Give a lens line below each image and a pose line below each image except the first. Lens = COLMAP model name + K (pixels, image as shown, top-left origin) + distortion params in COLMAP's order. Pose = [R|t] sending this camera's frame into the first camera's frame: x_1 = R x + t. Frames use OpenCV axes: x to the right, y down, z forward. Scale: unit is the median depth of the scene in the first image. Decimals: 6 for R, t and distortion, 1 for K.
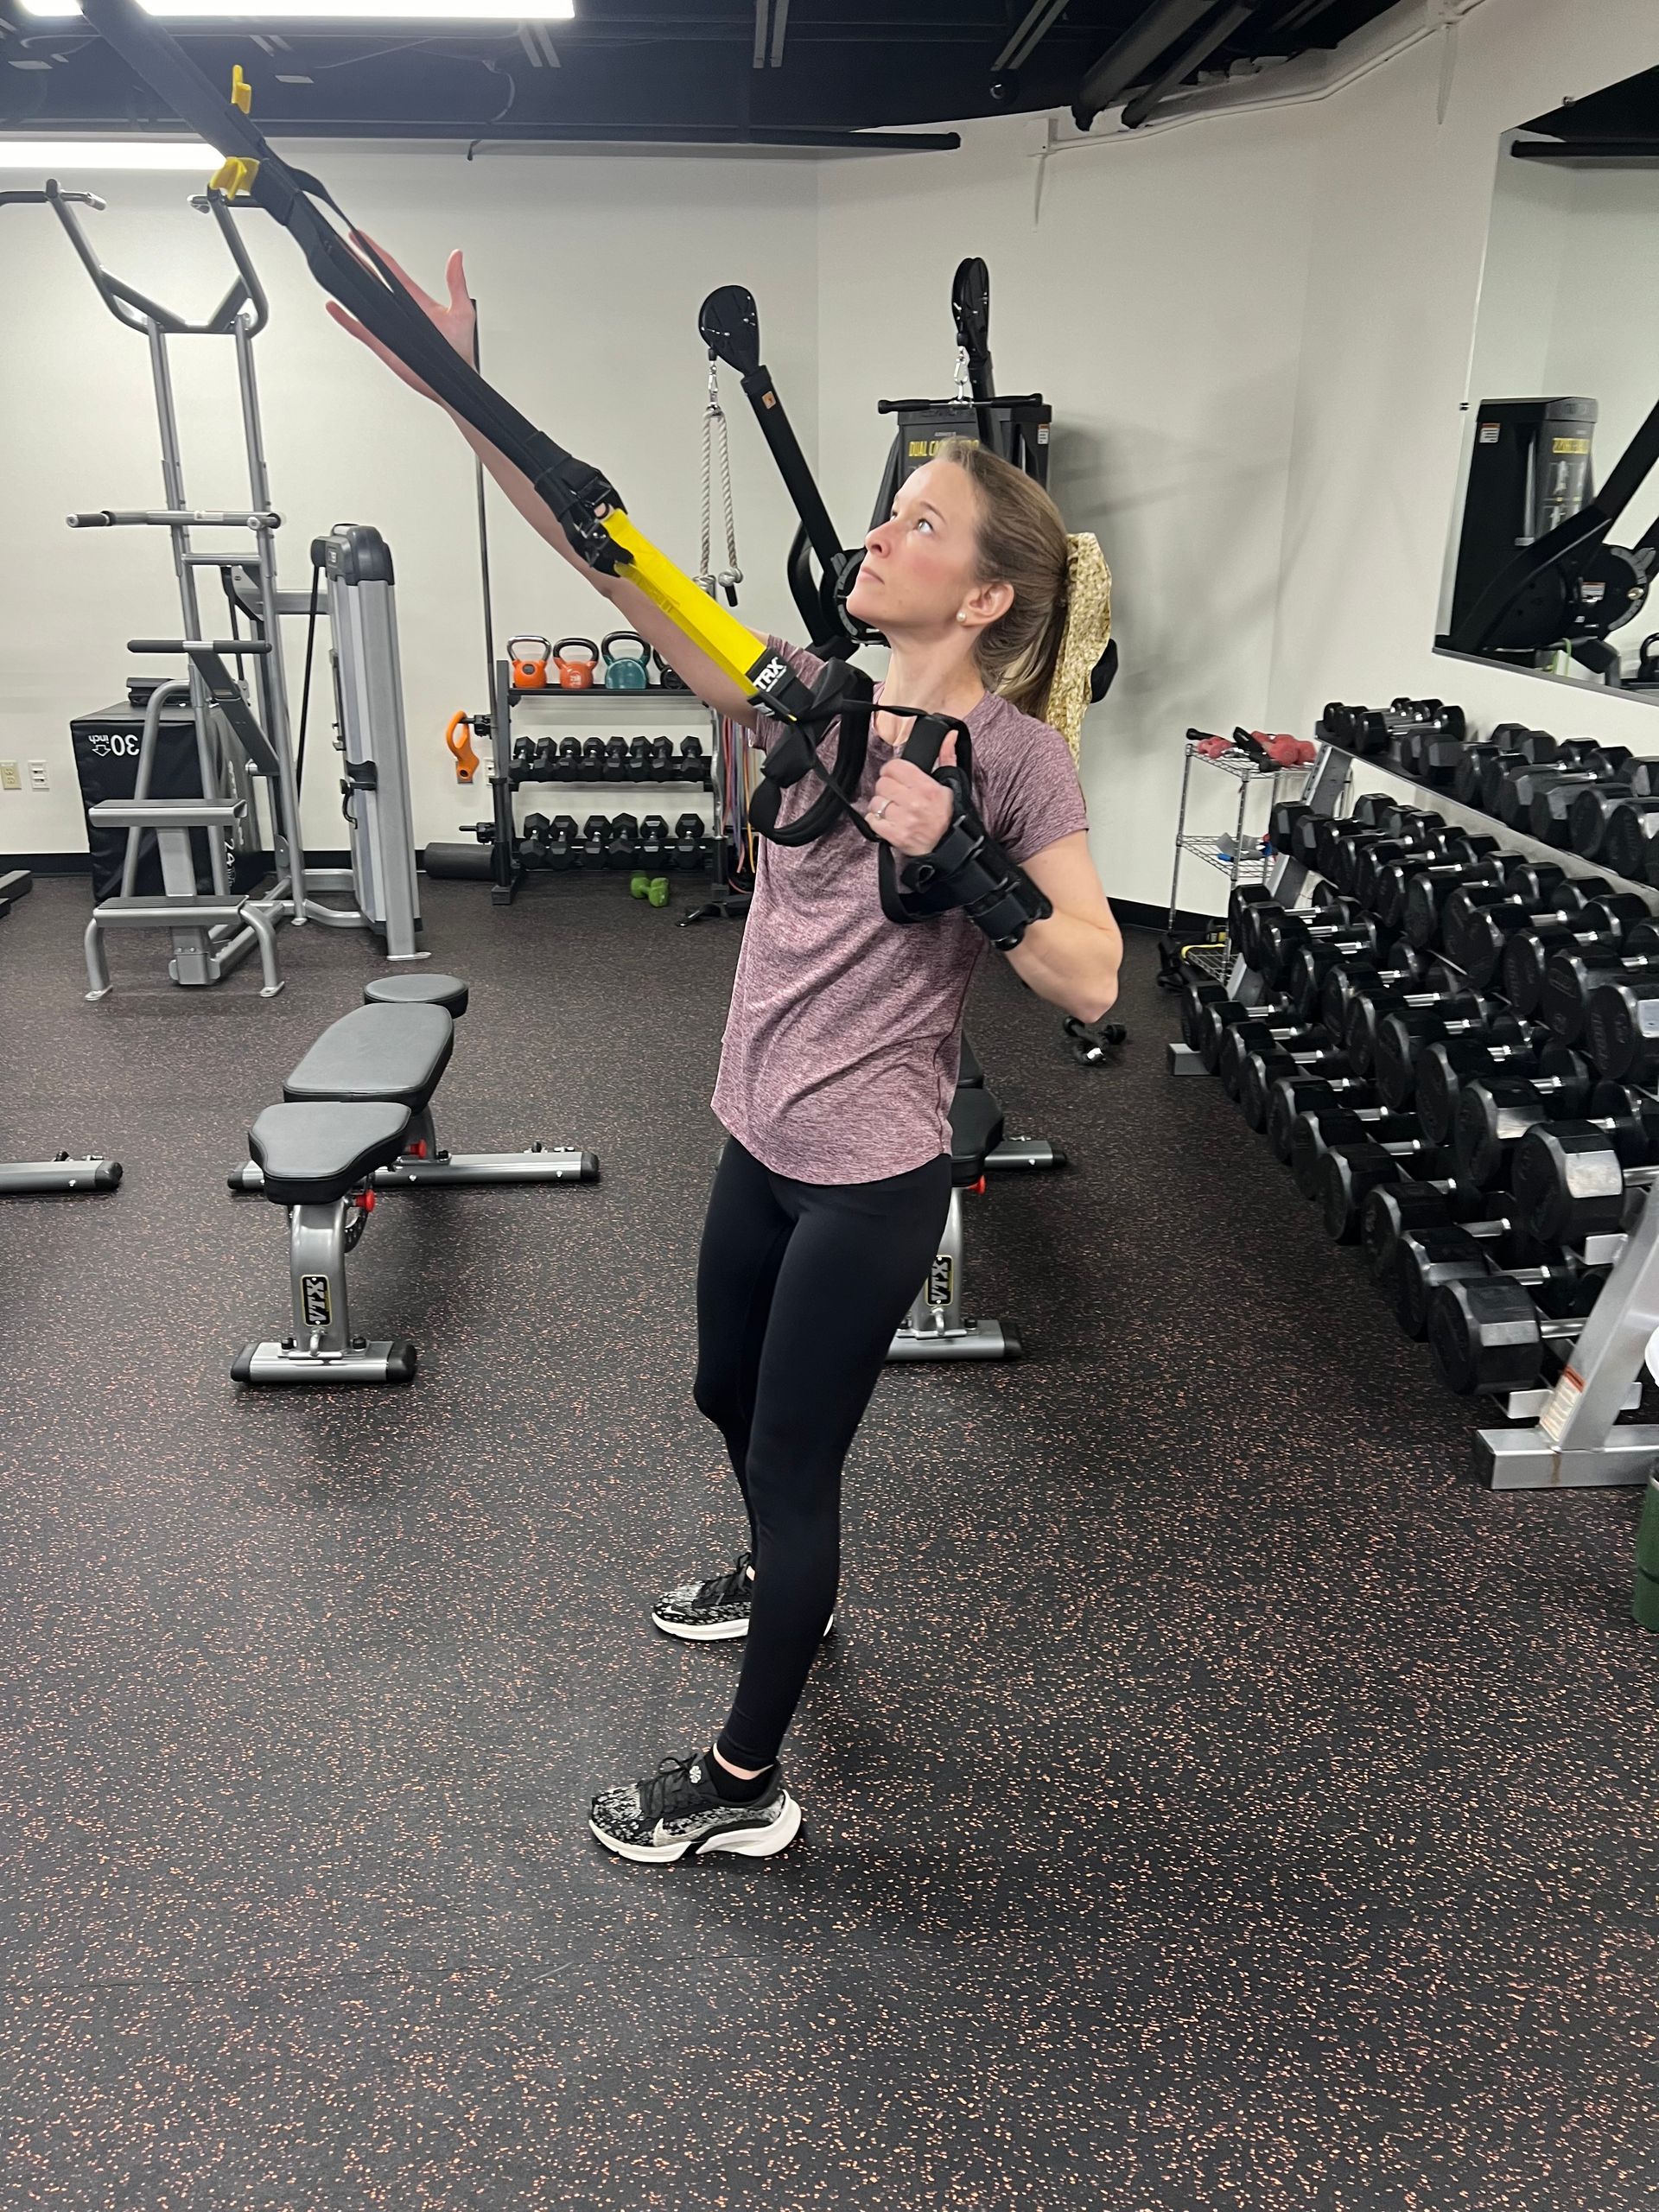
lens RADIAL K [[1664.7, 0, 834.1], [0, 1664.7, 1107.1], [0, 0, 1]] dist [0.040931, -0.050866]
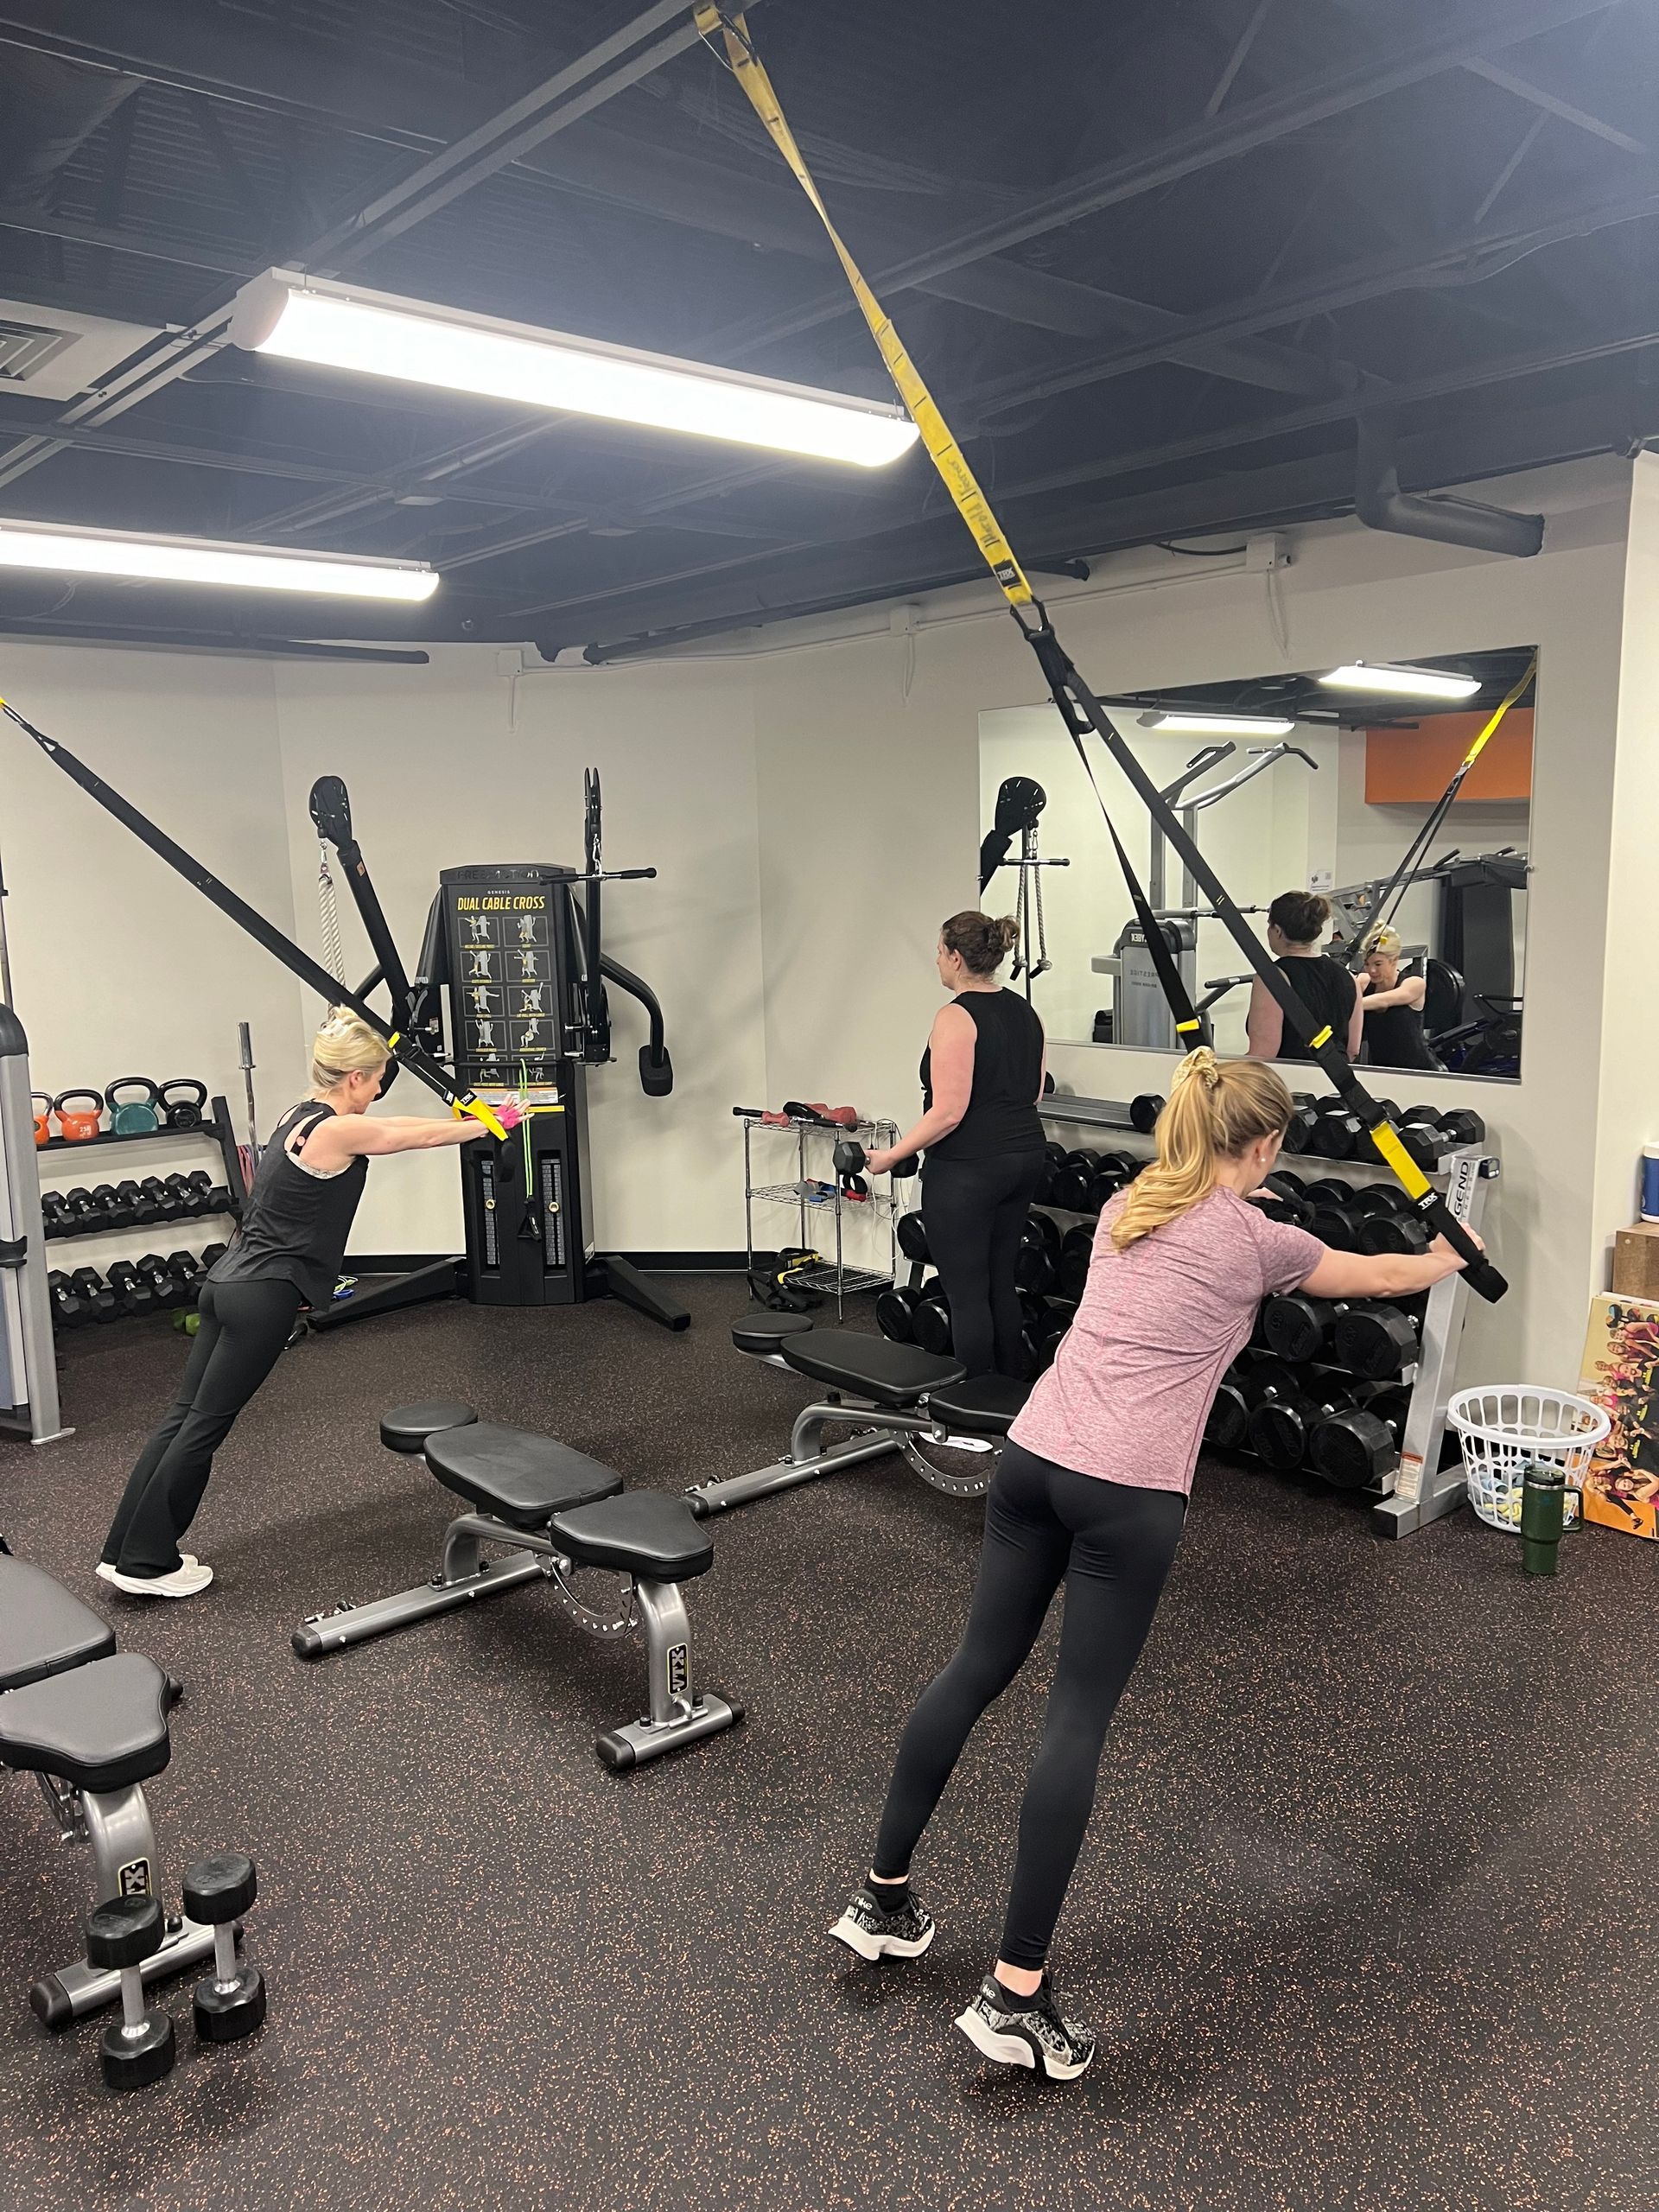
lens RADIAL K [[1664.7, 0, 834.5], [0, 1664.7, 1121.7], [0, 0, 1]] dist [0.040931, -0.050866]
pose [[0.788768, -0.117601, 0.603337, -0.478929], [0.236173, 0.964170, -0.120826, -0.045668], [-0.567510, 0.237795, 0.788280, -0.029298]]
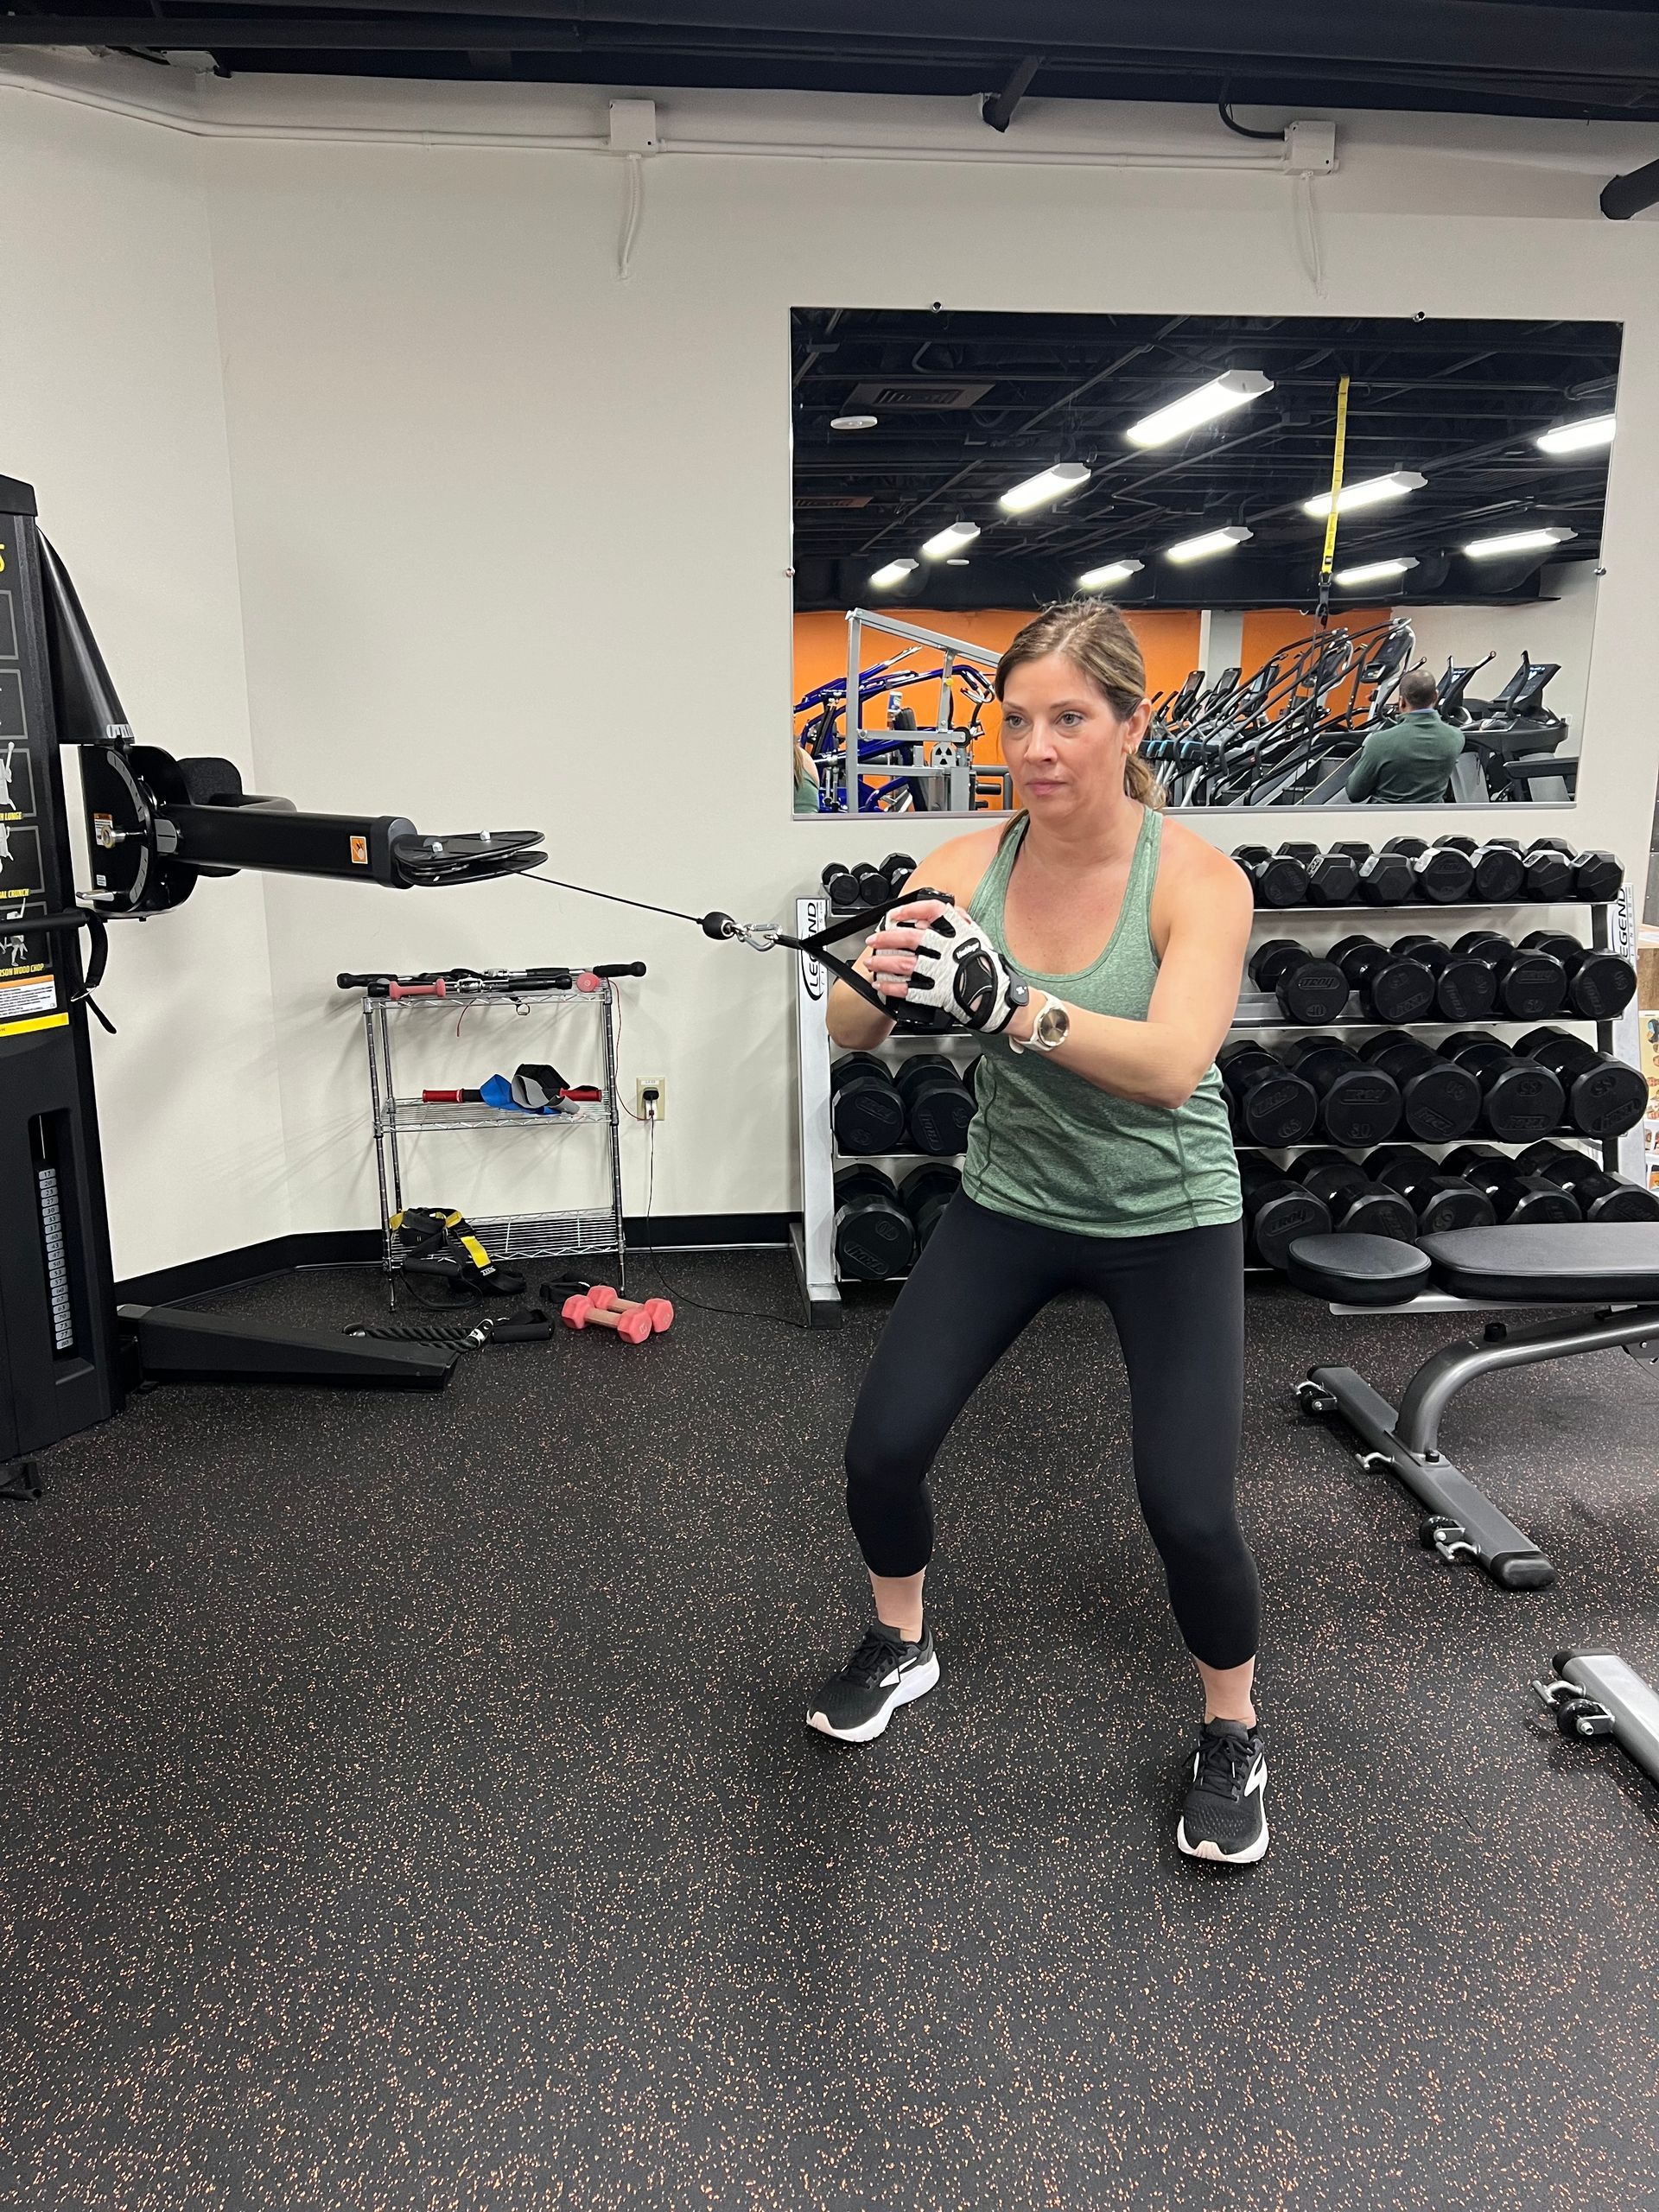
lens RADIAL K [[1664.7, 0, 826.6], [0, 1664.7, 1087.3], [0, 0, 1]] dist [0.040931, -0.050866]
pose [[-0.062901, -0.219347, 0.973617, -0.477227], [0.347435, 0.909714, 0.227397, -0.265109], [-0.935592, 0.352572, 0.018987, 0.786378]]
